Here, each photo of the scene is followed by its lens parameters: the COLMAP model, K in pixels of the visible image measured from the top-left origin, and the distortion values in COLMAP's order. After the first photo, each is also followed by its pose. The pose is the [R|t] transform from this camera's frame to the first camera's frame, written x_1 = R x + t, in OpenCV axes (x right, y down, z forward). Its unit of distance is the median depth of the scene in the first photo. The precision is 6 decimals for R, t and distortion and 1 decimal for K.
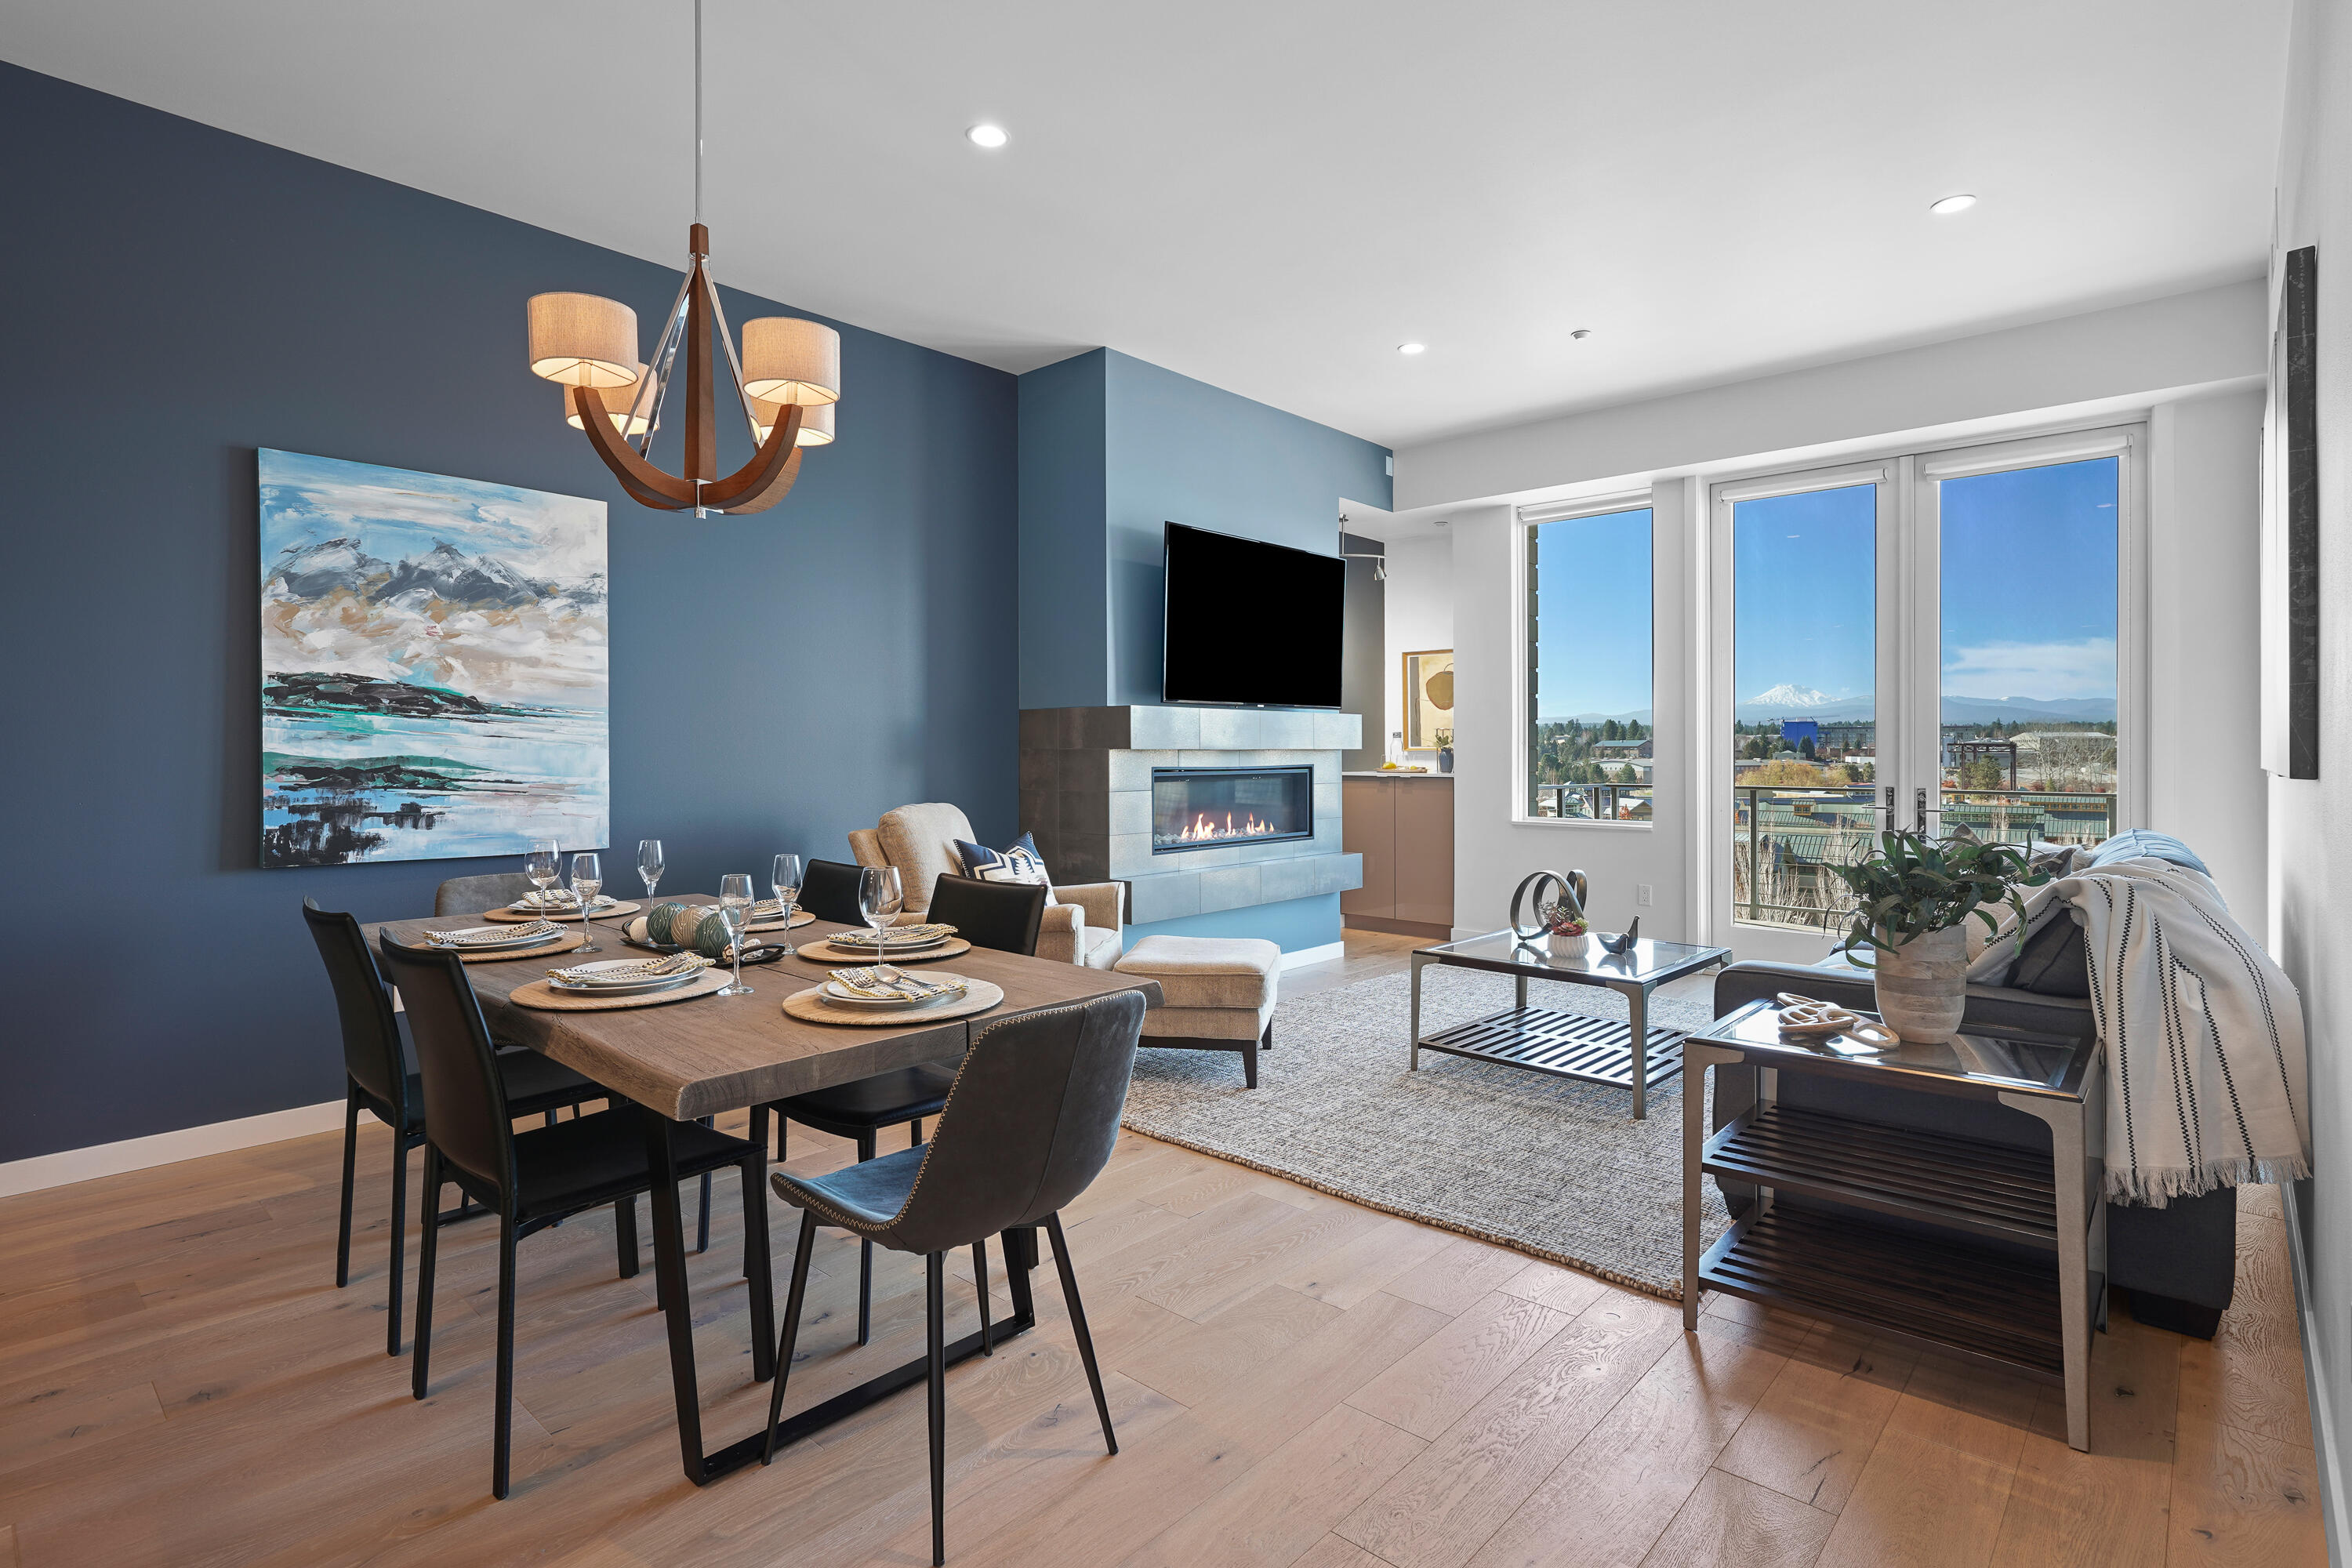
lens RADIAL K [[1143.7, 0, 1179.1], [0, 1143.7, 756.9], [0, 0, 1]] dist [-0.001873, 0.000407]
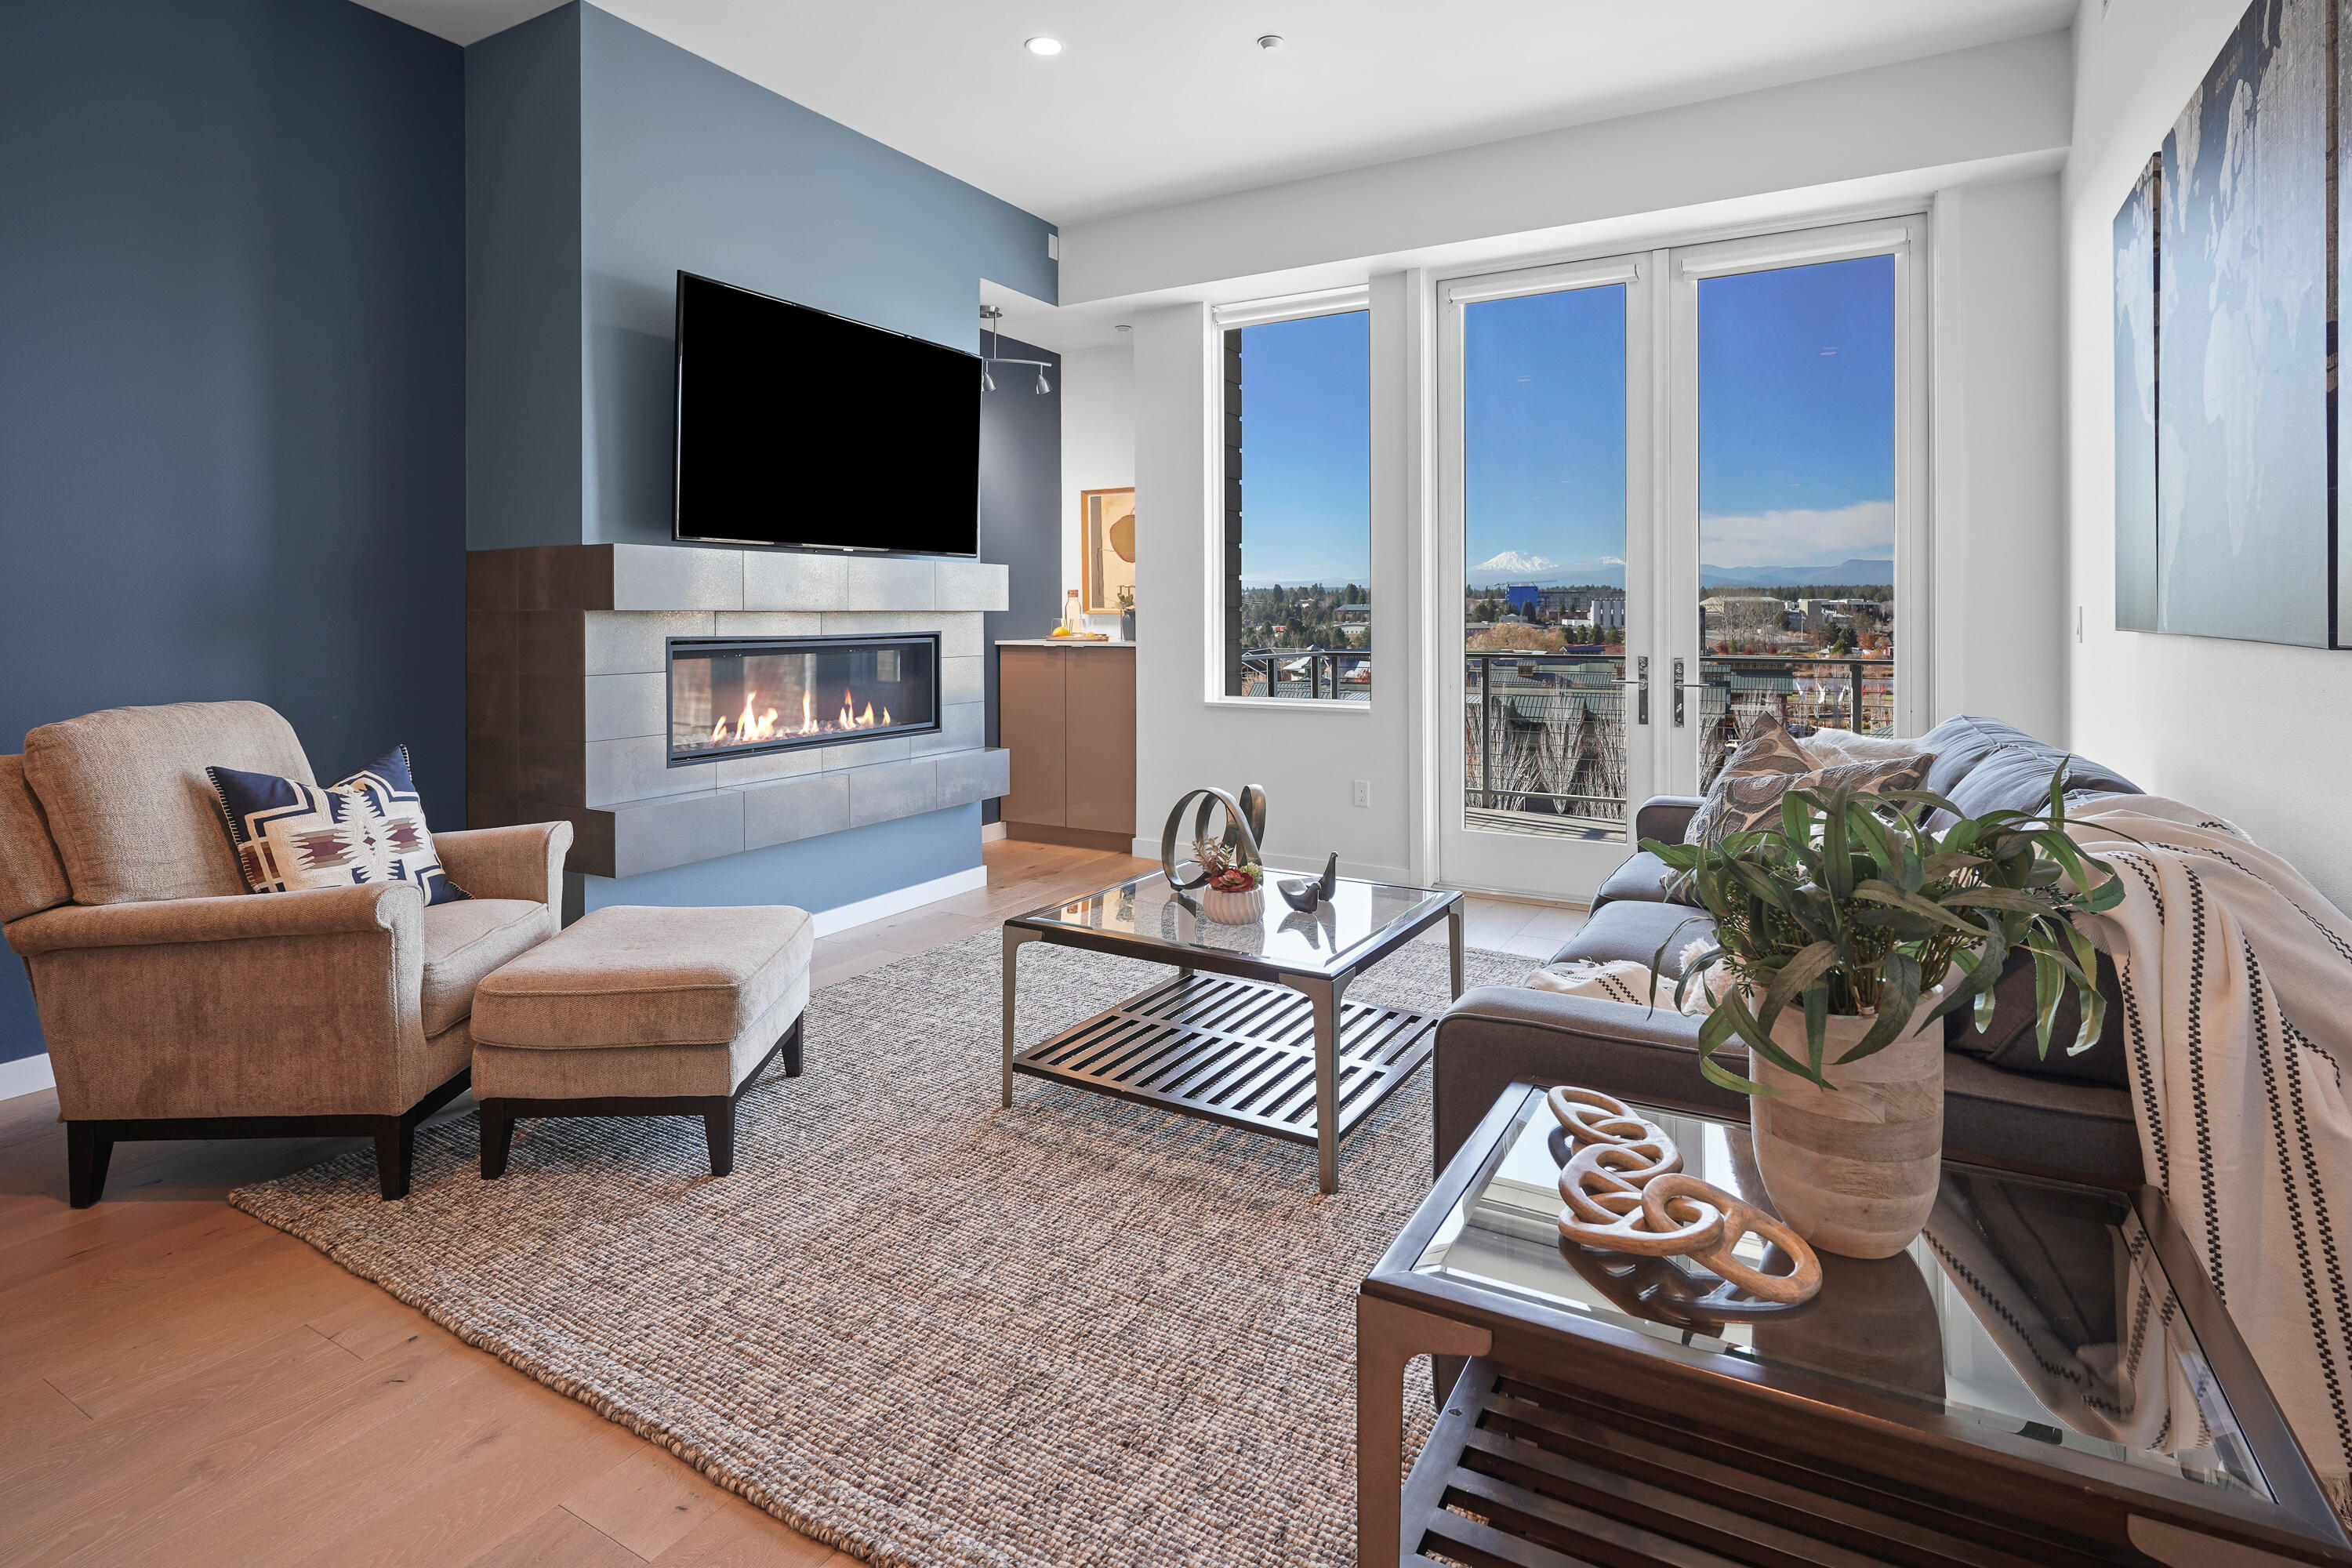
lens RADIAL K [[1199.6, 0, 1170.5], [0, 1199.6, 624.0], [0, 0, 1]] dist [-0.001875, 0.000028]
pose [[0.977767, -0.003488, 0.209666, 0.120261], [0.003035, 0.999992, 0.002486, 0.000218], [-0.209673, -0.001794, 0.977770, 0.248381]]
